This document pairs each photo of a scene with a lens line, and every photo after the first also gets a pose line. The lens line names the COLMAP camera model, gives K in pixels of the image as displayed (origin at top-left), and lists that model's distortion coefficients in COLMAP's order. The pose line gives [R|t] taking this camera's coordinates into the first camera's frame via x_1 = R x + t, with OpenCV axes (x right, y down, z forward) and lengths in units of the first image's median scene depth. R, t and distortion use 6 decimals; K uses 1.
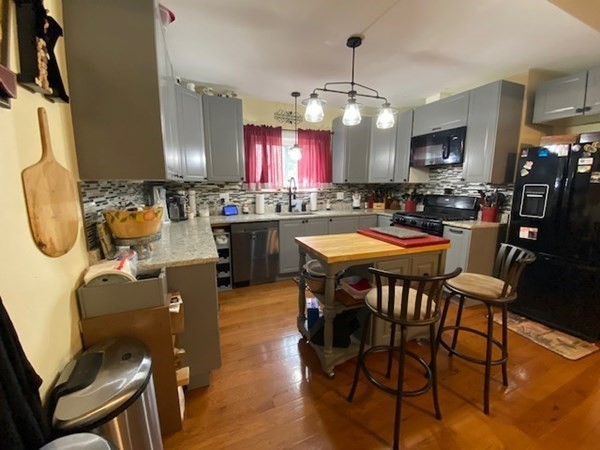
lens RADIAL K [[241.1, 0, 298.7], [0, 241.1, 225.5], [0, 0, 1]] dist [0.025441, -0.022312]
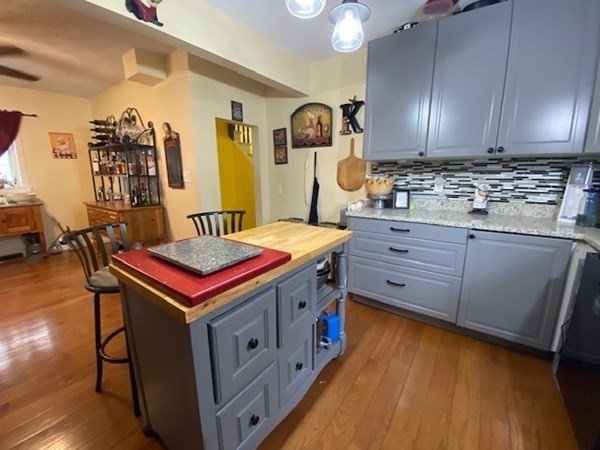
lens RADIAL K [[241.1, 0, 298.7], [0, 241.1, 225.5], [0, 0, 1]] dist [0.025441, -0.022312]
pose [[-0.844353, 0.112363, -0.523873, 0.297180], [-0.087479, 0.935731, 0.341695, -0.118800], [0.528598, 0.334340, -0.780257, 0.871332]]
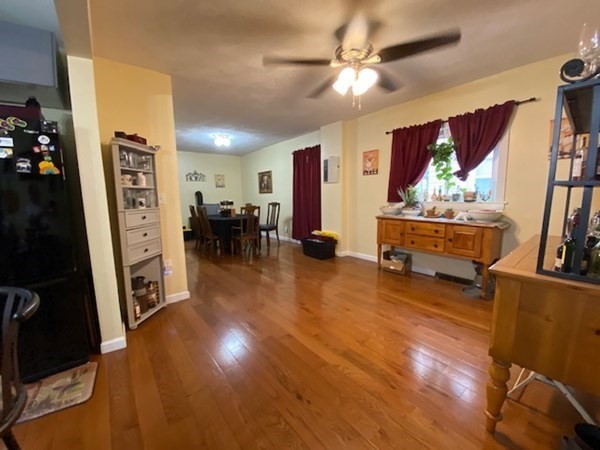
lens RADIAL K [[241.1, 0, 298.7], [0, 241.1, 225.5], [0, 0, 1]] dist [0.025441, -0.022312]
pose [[-0.282852, -0.112443, 0.952550, 0.145950], [0.178526, 0.969579, 0.167465, 0.005363], [-0.942403, 0.217422, -0.254174, 0.225430]]
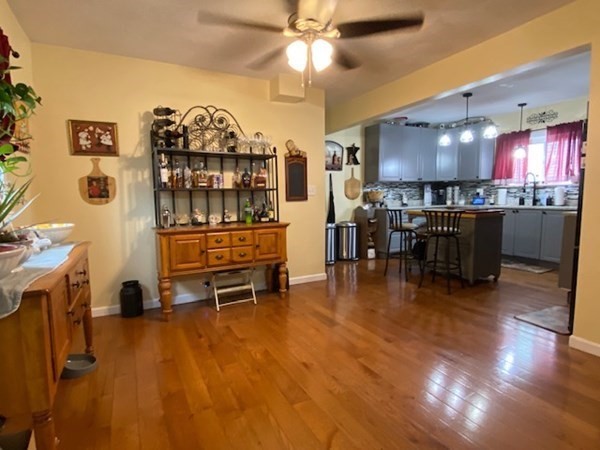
lens RADIAL K [[319.7, 0, 300.0], [0, 319.7, 225.0], [0, 0, 1]] dist [0.046788, -0.051396]
pose [[0.110304, 0.093230, -0.989516, 1.367765], [-0.151761, 0.985496, 0.075934, 0.081063], [0.982243, 0.141795, 0.122853, -0.168956]]
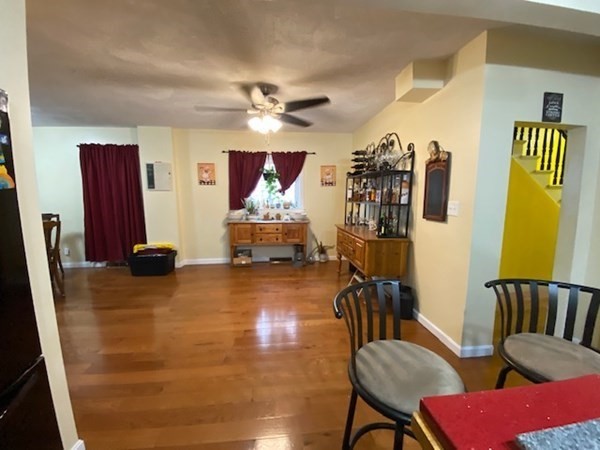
lens RADIAL K [[241.1, 0, 298.7], [0, 241.1, 225.5], [0, 0, 1]] dist [0.025441, -0.022312]
pose [[-0.961503, -0.031280, 0.273010, 0.373048], [0.048911, 0.958156, 0.282037, -0.109412], [-0.270408, 0.284532, -0.919740, 0.663227]]
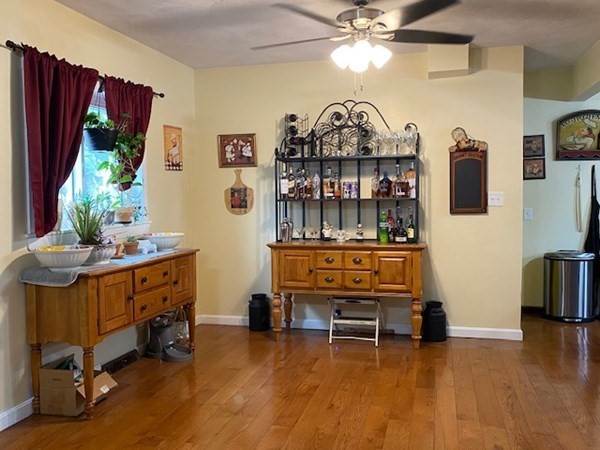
lens RADIAL K [[537.6, 0, 300.0], [0, 537.6, 225.0], [0, 0, 1]] dist [0.016229, -0.001139]
pose [[-0.589875, 0.058582, -0.805366, 1.536718], [-0.117803, 0.980451, 0.157600, -0.052204], [0.798855, 0.187839, -0.571443, 0.390602]]
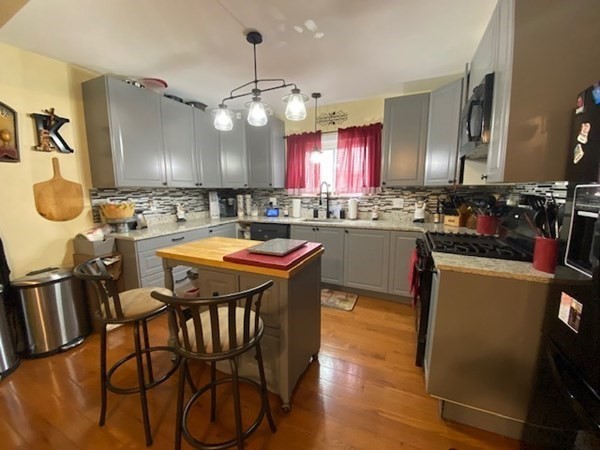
lens RADIAL K [[241.1, 0, 298.7], [0, 241.1, 225.5], [0, 0, 1]] dist [0.025441, -0.022312]
pose [[0.691088, 0.098291, -0.716056, 0.619255], [-0.115326, 0.993013, 0.025003, -0.042921], [0.713510, 0.065300, 0.697595, 0.290643]]
